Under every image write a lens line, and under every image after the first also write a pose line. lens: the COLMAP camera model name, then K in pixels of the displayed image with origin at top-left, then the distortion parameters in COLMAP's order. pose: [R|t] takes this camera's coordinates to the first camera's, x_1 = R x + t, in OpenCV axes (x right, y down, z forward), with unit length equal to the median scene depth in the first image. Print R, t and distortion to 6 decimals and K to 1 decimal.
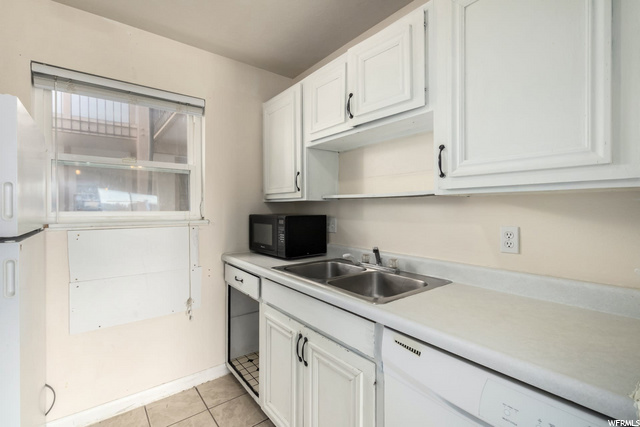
lens RADIAL K [[292.6, 0, 320.8], [0, 292.6, 211.0], [0, 0, 1]] dist [0.006997, -0.003921]
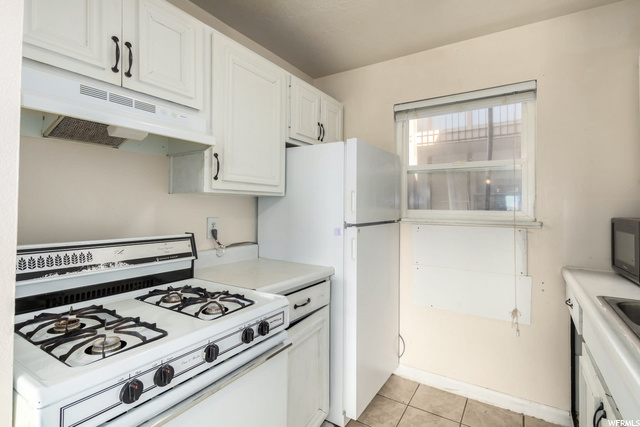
lens RADIAL K [[313.5, 0, 319.2], [0, 313.5, 202.7], [0, 0, 1]] dist [0.008313, -0.001991]
pose [[0.322181, -0.007903, -0.946645, 0.292538], [-0.016832, 0.999759, -0.014075, -0.001775], [0.946529, 0.020468, 0.321970, 0.135126]]
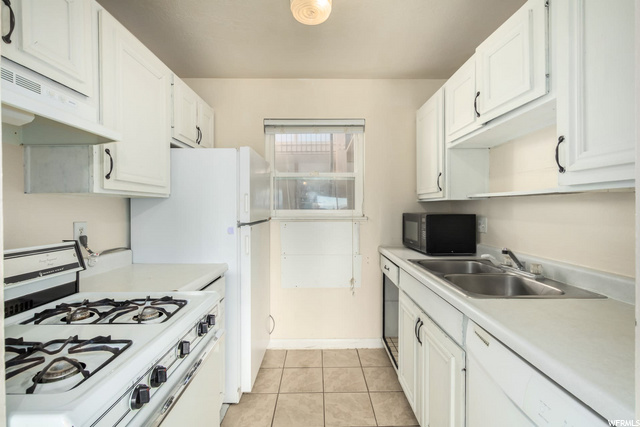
lens RADIAL K [[292.6, 0, 320.0], [0, 292.6, 213.1], [0, 0, 1]] dist [0.006997, -0.003921]
pose [[0.789232, 0.011085, -0.613996, 0.240051], [-0.004939, 0.999919, 0.011704, 0.001135], [0.614076, -0.006205, 0.789223, -0.098272]]
